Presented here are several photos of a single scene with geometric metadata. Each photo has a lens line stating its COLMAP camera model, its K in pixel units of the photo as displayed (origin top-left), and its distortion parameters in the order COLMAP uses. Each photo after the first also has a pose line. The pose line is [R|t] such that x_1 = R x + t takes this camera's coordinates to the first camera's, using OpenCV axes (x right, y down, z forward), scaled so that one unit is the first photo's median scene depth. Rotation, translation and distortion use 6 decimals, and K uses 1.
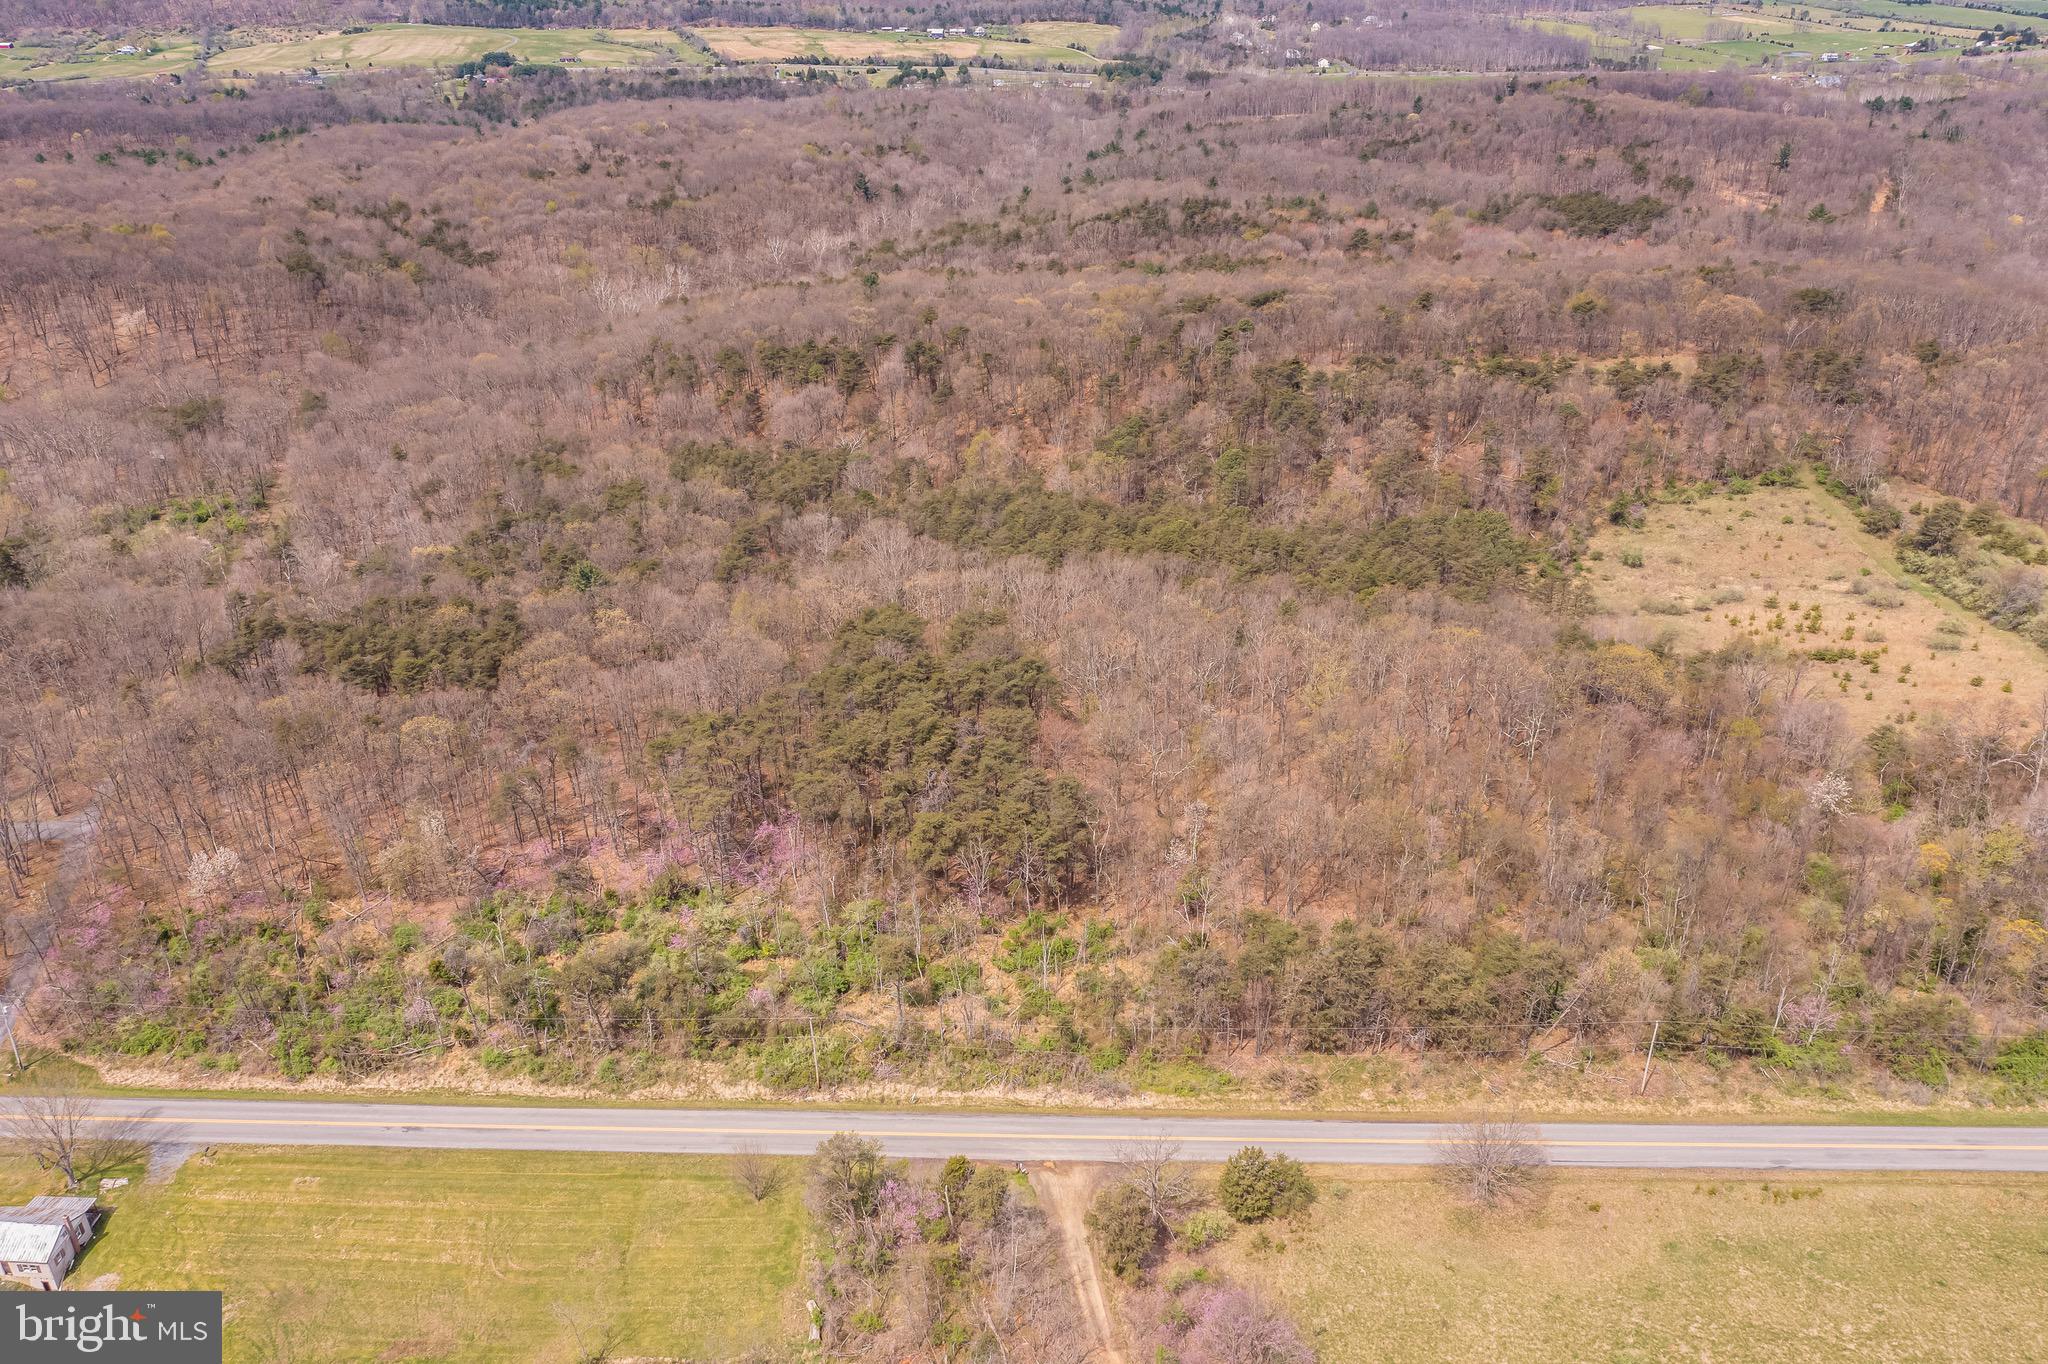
lens RADIAL K [[1621.5, 0, 1024.0], [0, 1621.5, 682.0], [0, 0, 1]] dist [-0.003943, -0.000587]
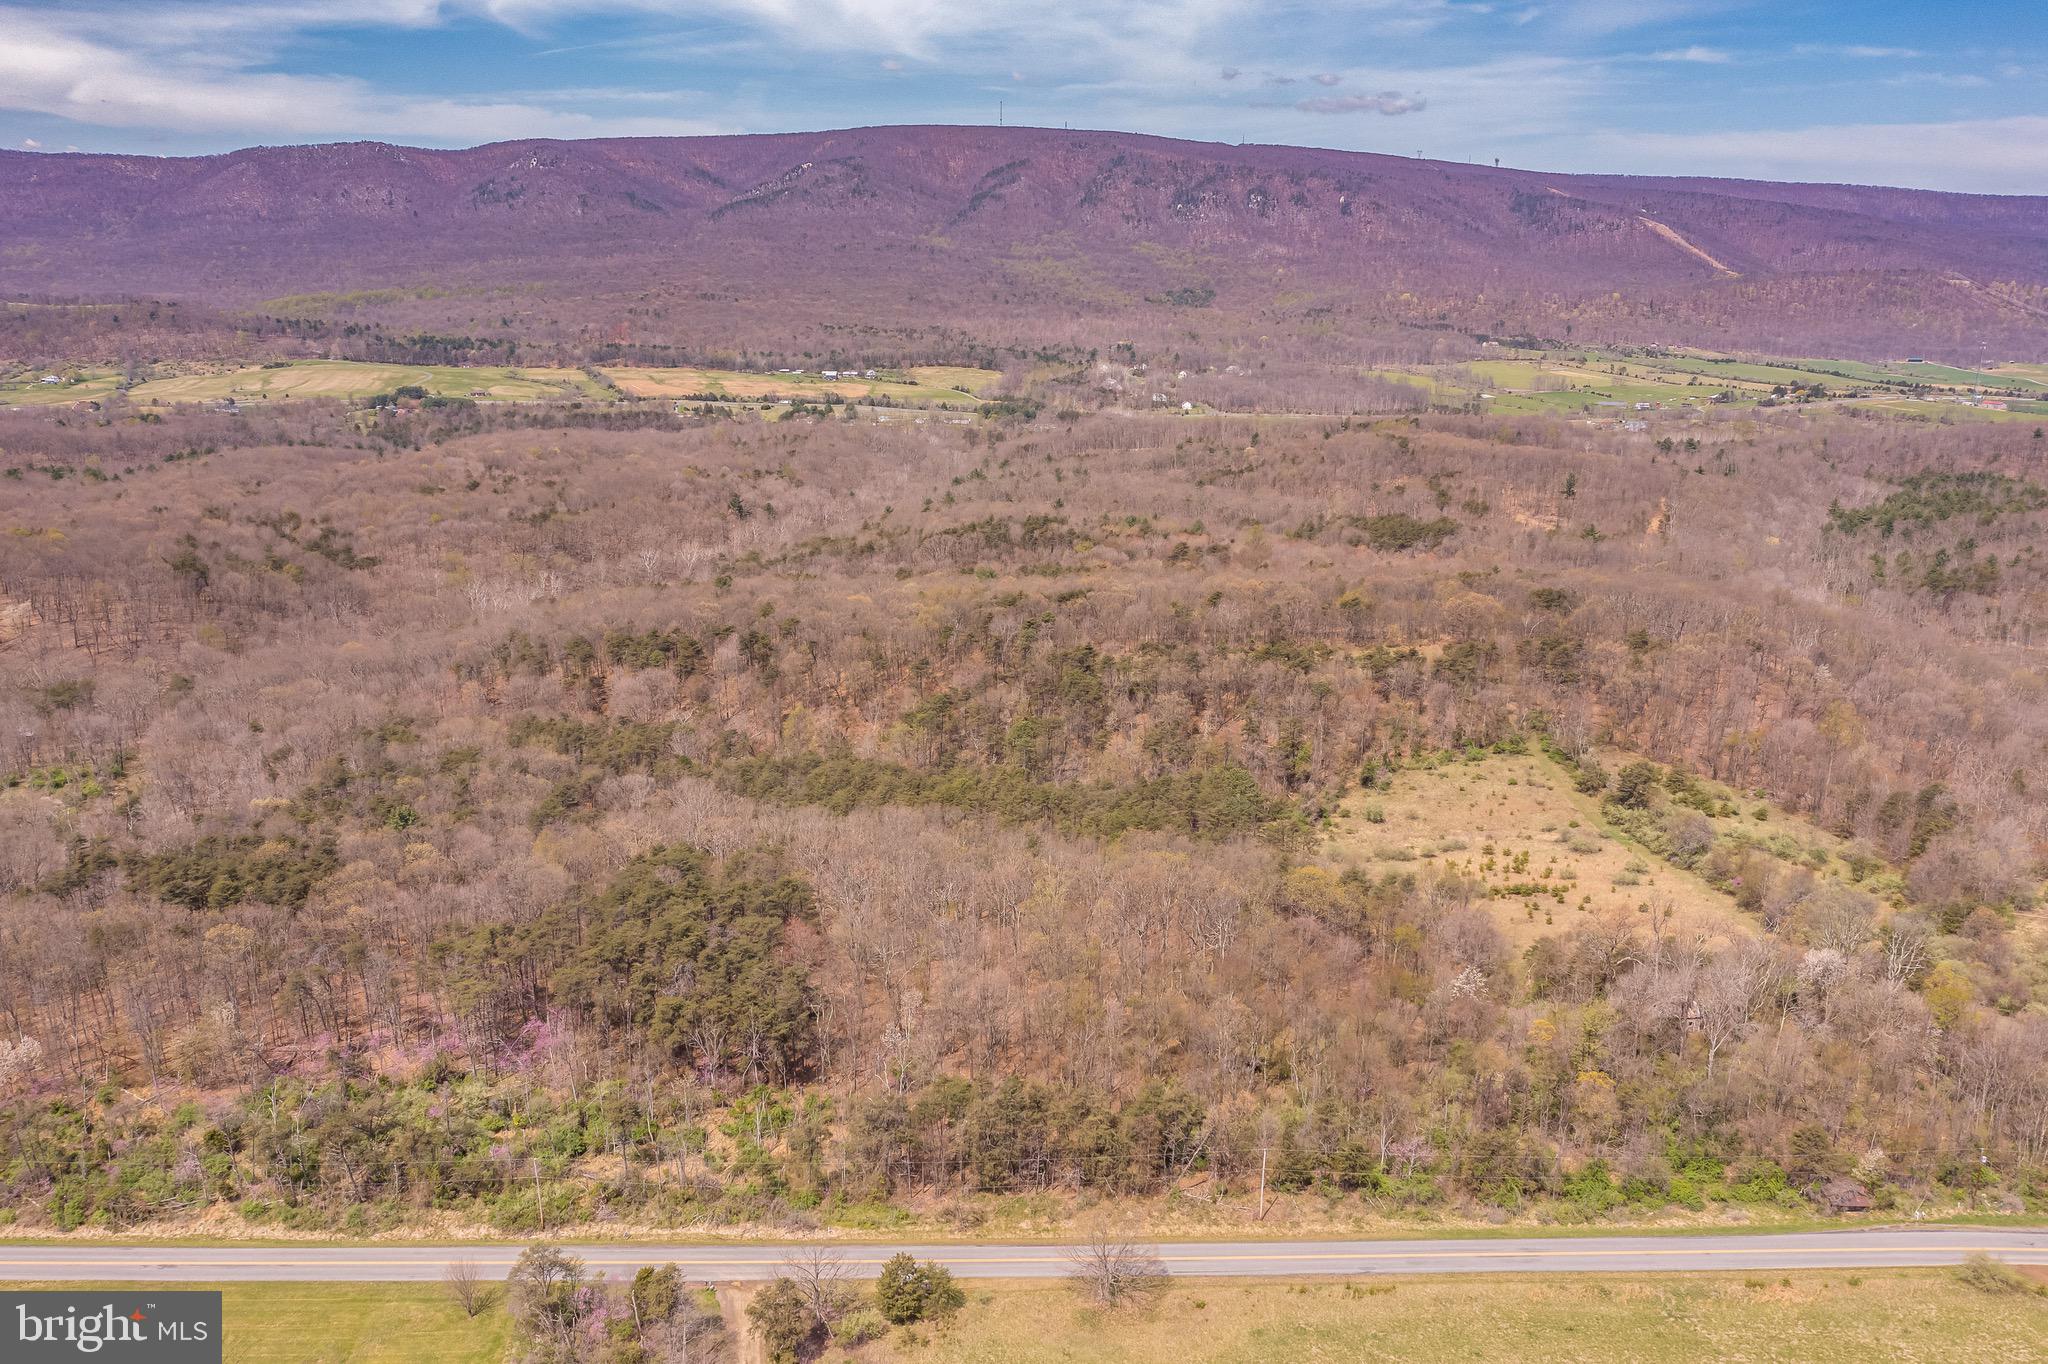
lens RADIAL K [[1620.7, 0, 1024.0], [0, 1620.7, 682.0], [0, 0, 1]] dist [-0.007708, 0.001662]
pose [[0.998370, 0.002646, 0.057017, 0.065957], [0.008545, 0.980740, -0.195131, 0.046457], [-0.056435, 0.195301, 0.979118, -0.090574]]
